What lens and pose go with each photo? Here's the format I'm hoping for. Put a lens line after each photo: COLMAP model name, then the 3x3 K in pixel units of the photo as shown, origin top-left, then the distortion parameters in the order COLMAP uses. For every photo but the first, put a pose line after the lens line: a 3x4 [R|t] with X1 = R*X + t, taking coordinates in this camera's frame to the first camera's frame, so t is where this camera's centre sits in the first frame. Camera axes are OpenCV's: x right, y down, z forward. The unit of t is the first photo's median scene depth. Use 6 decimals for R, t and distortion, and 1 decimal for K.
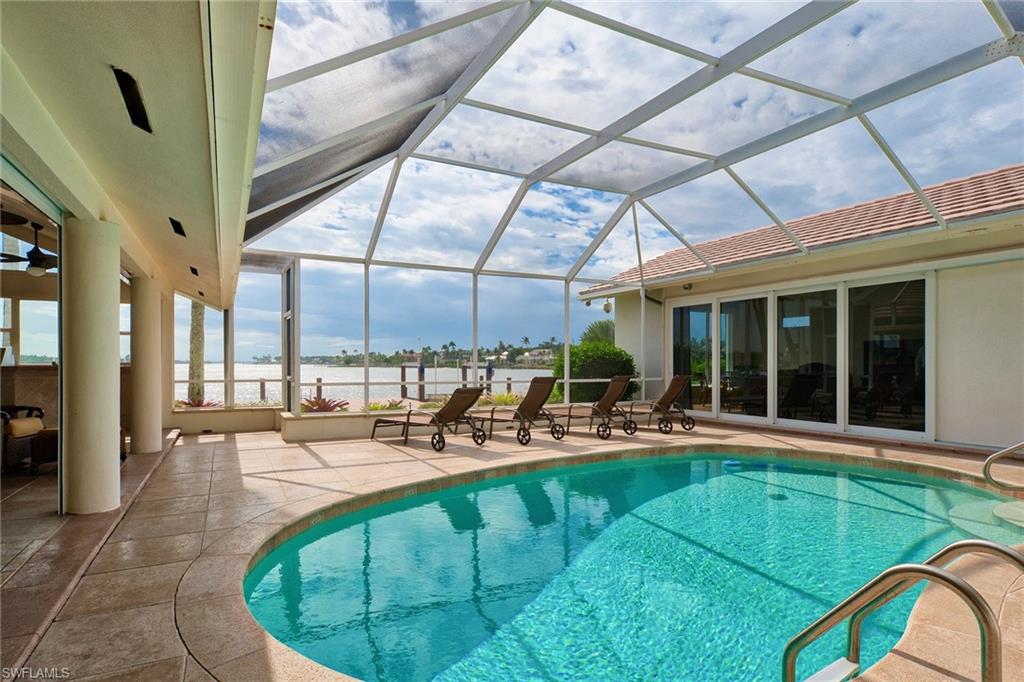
lens RADIAL K [[557.5, 0, 518.6], [0, 557.5, 362.0], [0, 0, 1]] dist [0.000694, -0.000092]
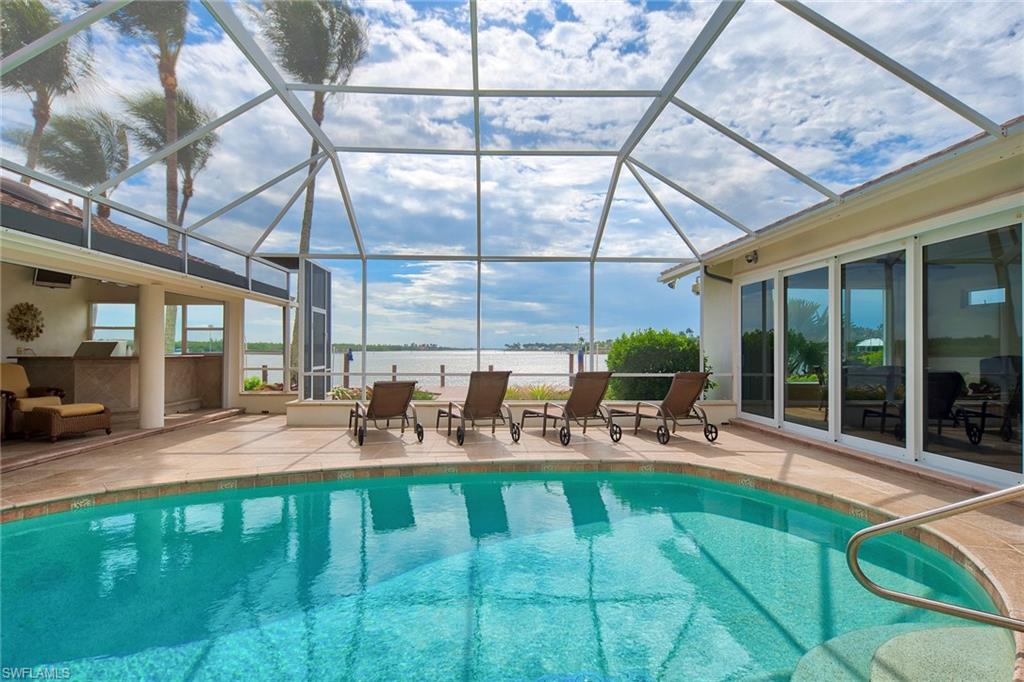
lens RADIAL K [[564.3, 0, 512.0], [0, 564.3, 341.0], [0, 0, 1]] dist [0.018905, 0.000155]
pose [[0.908222, -0.004269, -0.418467, 0.307071], [-0.002496, 0.999875, -0.015618, -0.004991], [0.418482, 0.015229, 0.908098, 0.124461]]
